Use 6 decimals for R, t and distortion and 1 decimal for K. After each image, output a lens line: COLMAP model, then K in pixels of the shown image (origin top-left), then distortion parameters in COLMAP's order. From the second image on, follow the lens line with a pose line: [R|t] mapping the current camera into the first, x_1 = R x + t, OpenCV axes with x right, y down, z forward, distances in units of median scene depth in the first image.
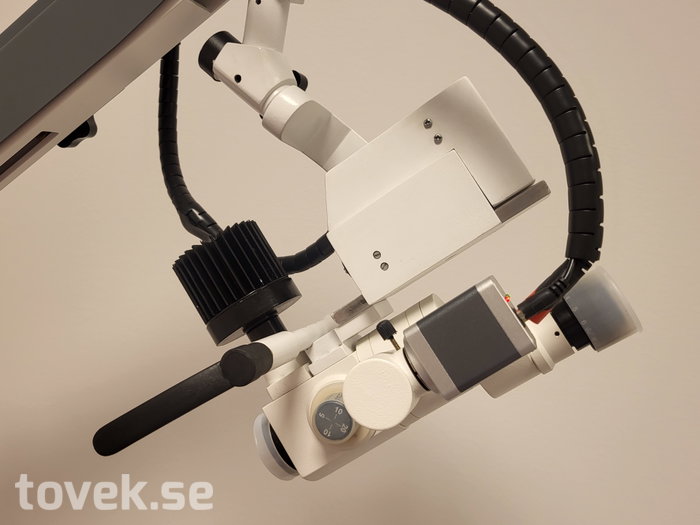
lens RADIAL K [[629.9, 0, 350.0], [0, 629.9, 262.5], [0, 0, 1]] dist [0.010401, 0.009632]
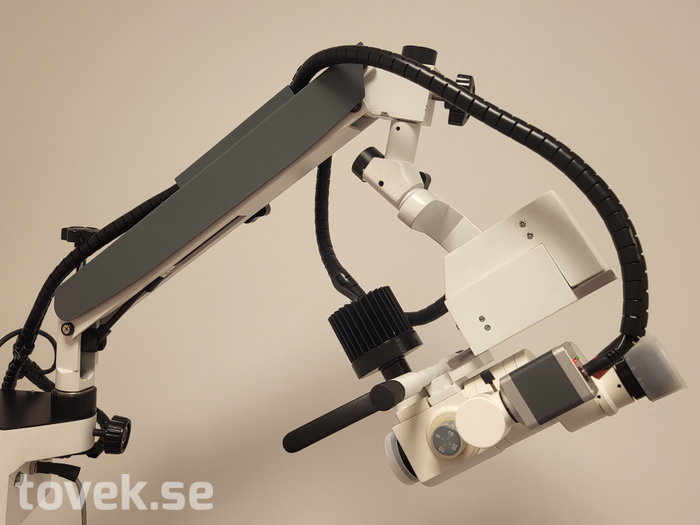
lens RADIAL K [[629.9, 0, 350.0], [0, 629.9, 262.5], [0, 0, 1]] dist [0.010401, 0.009632]
pose [[0.985923, 0.024124, -0.165451, -0.015251], [-0.030998, 0.998755, -0.039090, -0.069896], [0.164302, 0.043669, 0.985443, -0.374065]]
